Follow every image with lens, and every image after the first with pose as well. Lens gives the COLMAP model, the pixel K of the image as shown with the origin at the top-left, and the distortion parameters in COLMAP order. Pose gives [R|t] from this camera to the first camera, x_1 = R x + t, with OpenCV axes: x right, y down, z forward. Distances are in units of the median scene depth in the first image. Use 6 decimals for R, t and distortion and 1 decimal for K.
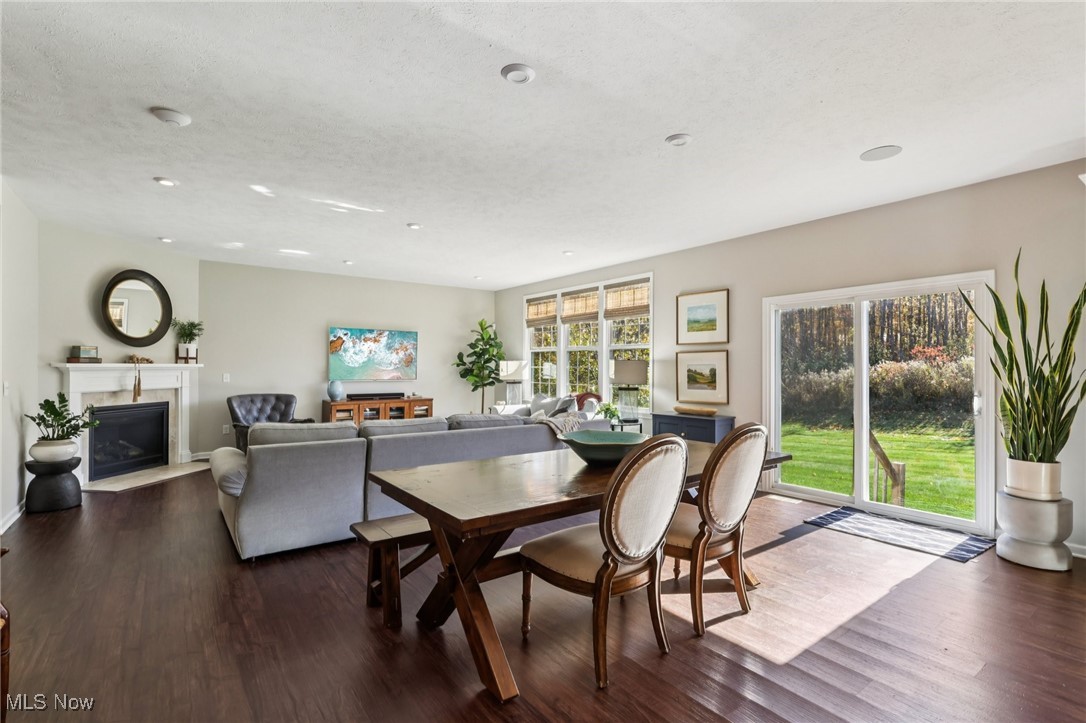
lens RADIAL K [[504.6, 0, 538.5], [0, 504.6, 361.2], [0, 0, 1]] dist [-0.003151, -0.000307]
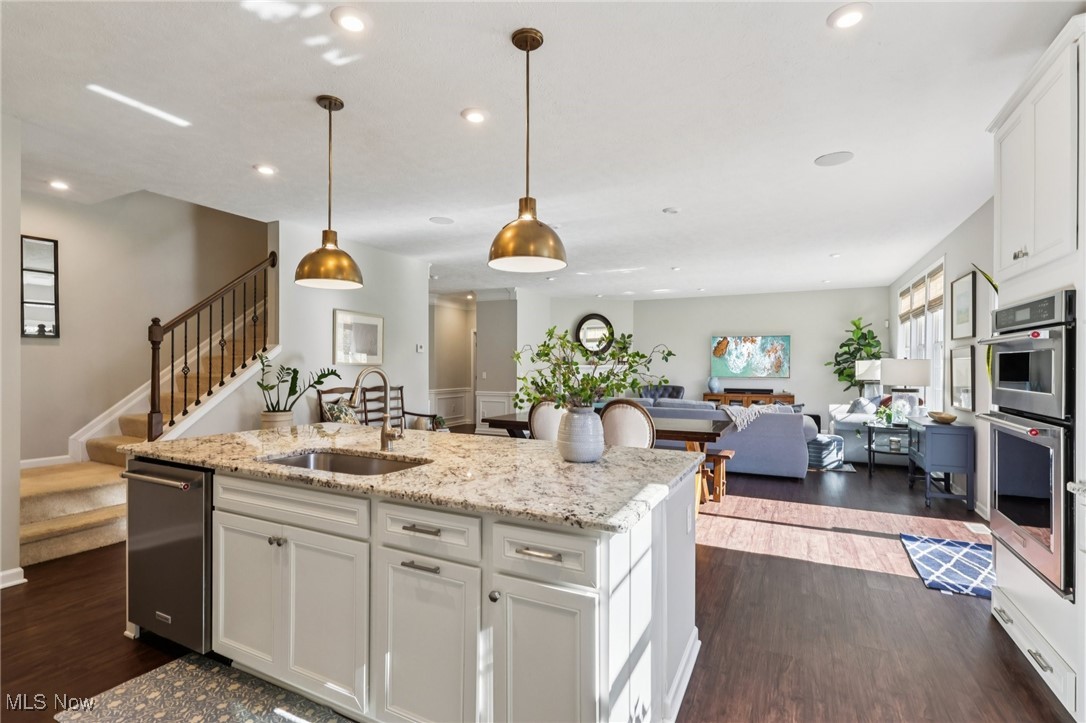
lens RADIAL K [[504.6, 0, 547.8], [0, 504.6, 365.3], [0, 0, 1]] dist [-0.003151, -0.000307]
pose [[0.468987, -0.005229, -0.883190, 0.663591], [0.013291, 0.999911, 0.001138, 0.000483], [0.883105, -0.012272, 0.469015, 0.002664]]
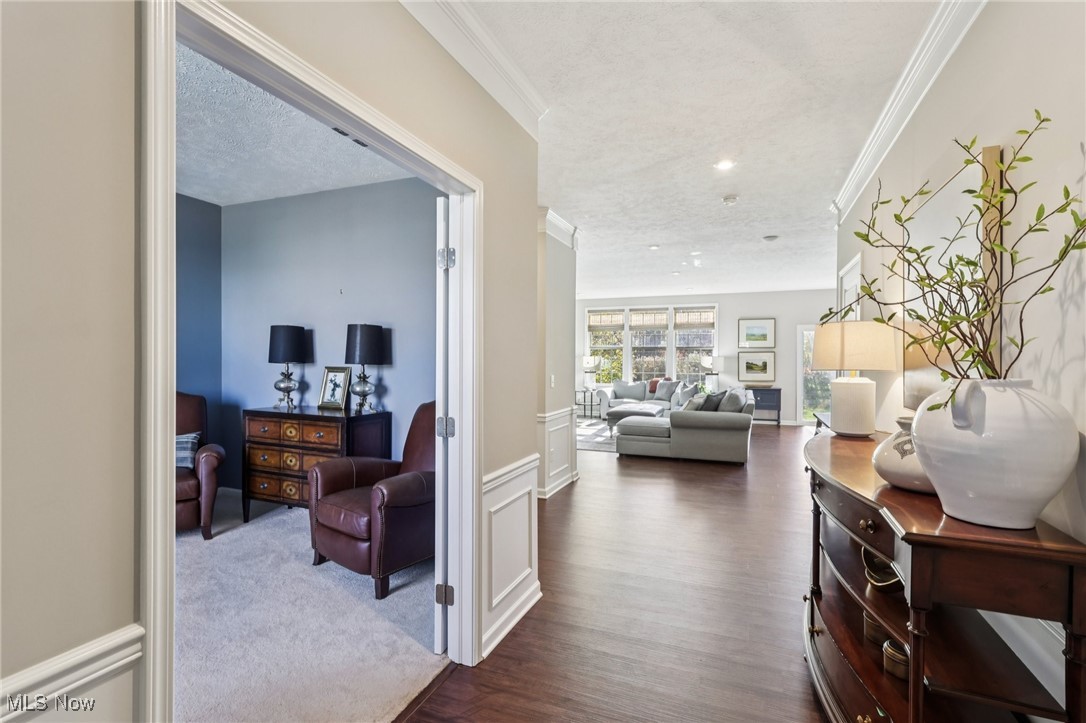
lens RADIAL K [[504.6, 0, 548.8], [0, 504.6, 361.5], [0, 0, 1]] dist [-0.003151, -0.000307]
pose [[0.856482, -0.004794, 0.516154, -1.099093], [-0.005150, 0.999828, 0.017831, -0.012661], [-0.516151, -0.017930, 0.856310, -0.130807]]
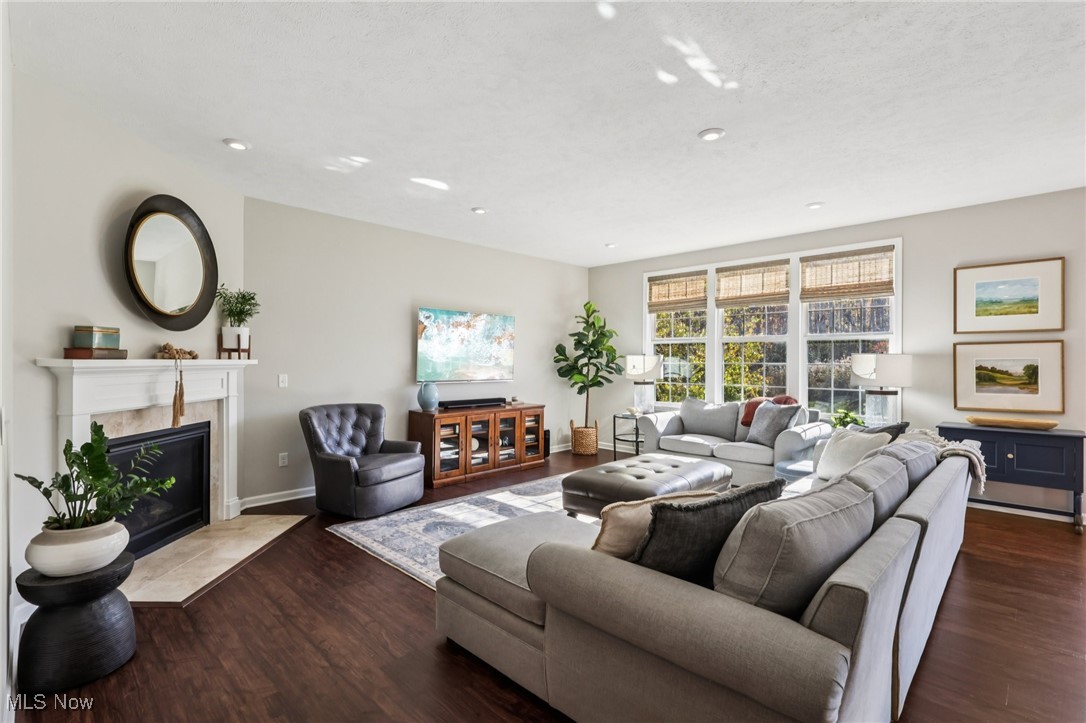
lens RADIAL K [[504.6, 0, 540.5], [0, 504.6, 361.0], [0, 0, 1]] dist [-0.003151, -0.000307]
pose [[0.989015, -0.001800, 0.147805, -0.420558], [0.000329, 0.999950, 0.009974, 0.000927], [-0.147815, -0.009815, 0.988966, 0.329508]]
